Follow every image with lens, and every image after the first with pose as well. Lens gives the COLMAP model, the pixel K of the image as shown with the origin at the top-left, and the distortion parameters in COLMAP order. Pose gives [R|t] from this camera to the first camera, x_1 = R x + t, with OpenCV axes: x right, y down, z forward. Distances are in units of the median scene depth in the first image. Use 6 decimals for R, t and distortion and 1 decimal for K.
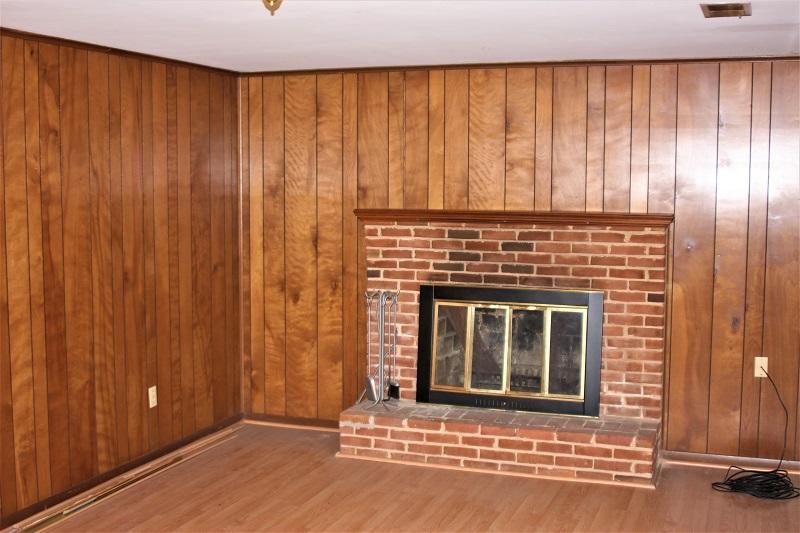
lens RADIAL K [[1024.2, 0, 400.0], [0, 1024.2, 266.5], [0, 0, 1]] dist [-0.109591, 0.069825]
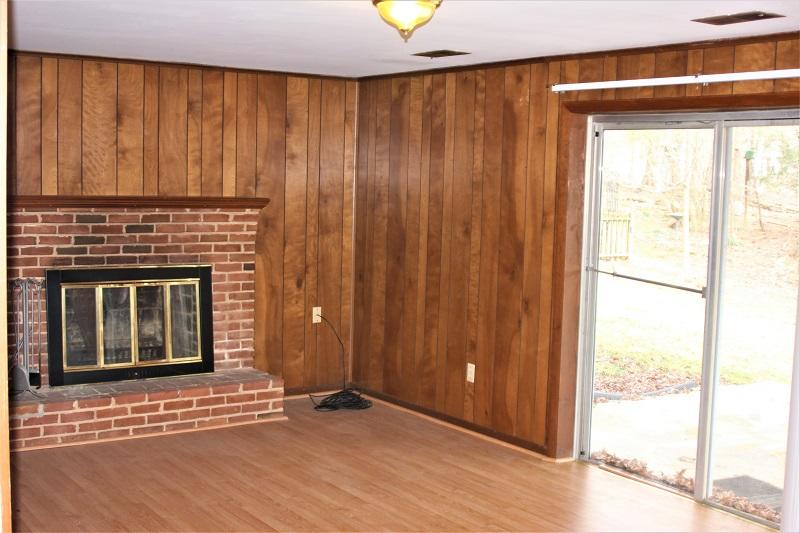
lens RADIAL K [[1024.2, 0, 400.0], [0, 1024.2, 266.5], [0, 0, 1]] dist [-0.109591, 0.069825]
pose [[0.582922, -0.061904, 0.810166, -0.614663], [0.048371, 0.997969, 0.041450, -0.010905], [-0.811087, 0.015026, 0.584733, 0.143148]]
